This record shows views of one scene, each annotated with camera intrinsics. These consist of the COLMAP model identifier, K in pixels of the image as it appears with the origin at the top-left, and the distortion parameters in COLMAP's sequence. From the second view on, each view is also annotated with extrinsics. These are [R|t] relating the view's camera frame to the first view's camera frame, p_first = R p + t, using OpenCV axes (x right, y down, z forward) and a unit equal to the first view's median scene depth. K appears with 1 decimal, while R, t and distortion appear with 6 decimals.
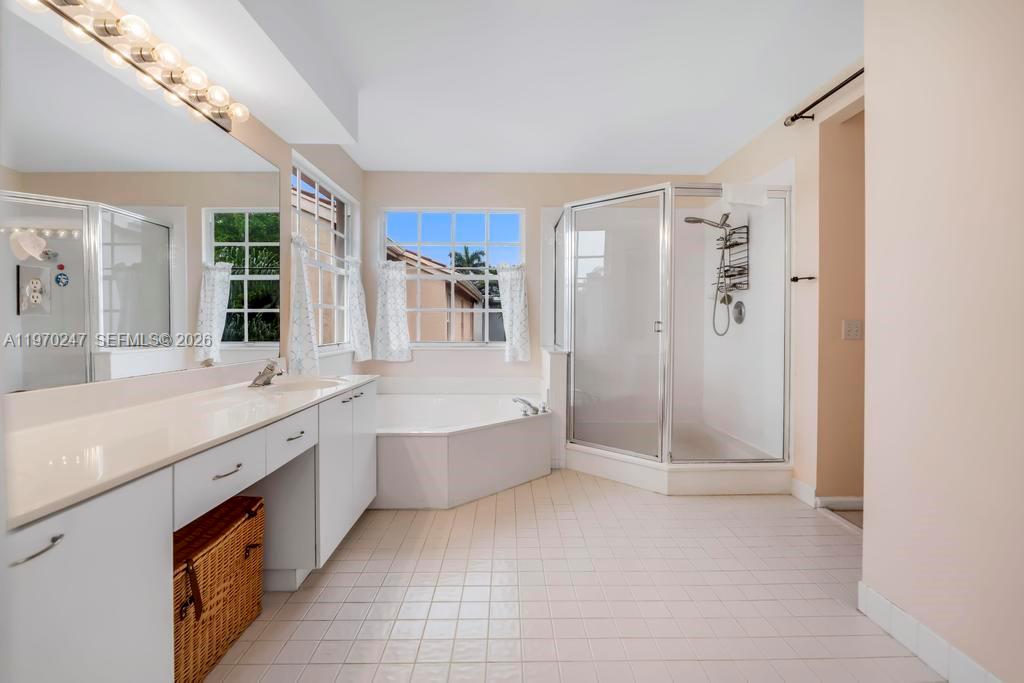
lens RADIAL K [[487.6, 0, 513.9], [0, 487.6, 328.9], [0, 0, 1]] dist [-0.000440, -0.000074]
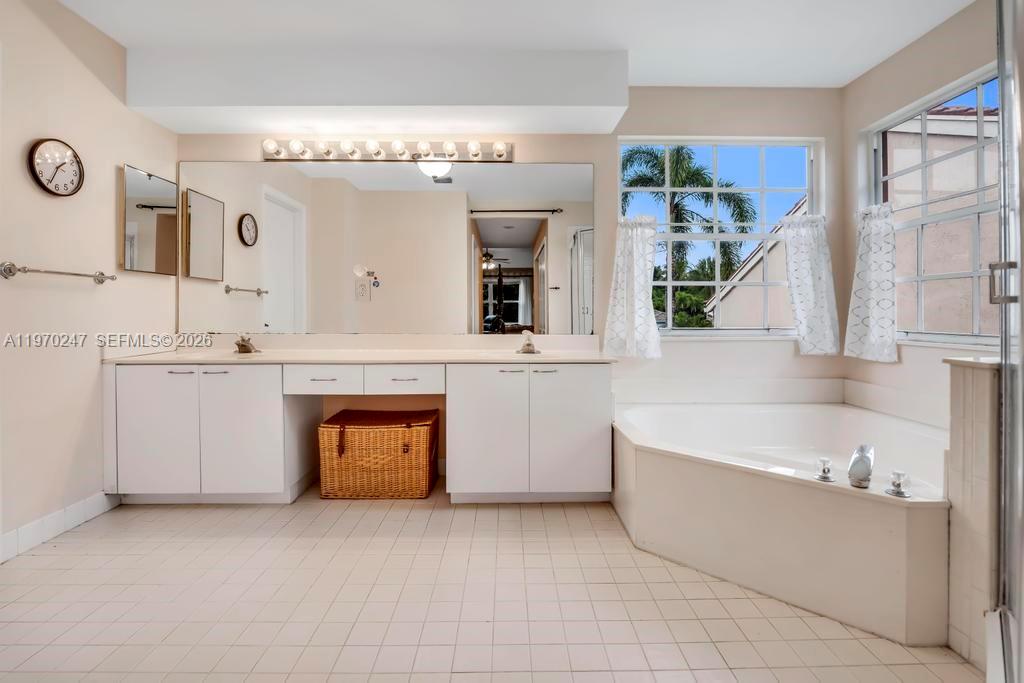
lens RADIAL K [[489.1, 0, 513.6], [0, 489.1, 315.9], [0, 0, 1]] dist [-0.000358, -0.000076]
pose [[0.002802, 0.000085, -0.999996, 0.575837], [-0.008357, 0.999965, 0.000062, 0.015820], [0.999961, 0.008356, 0.002803, 0.755353]]
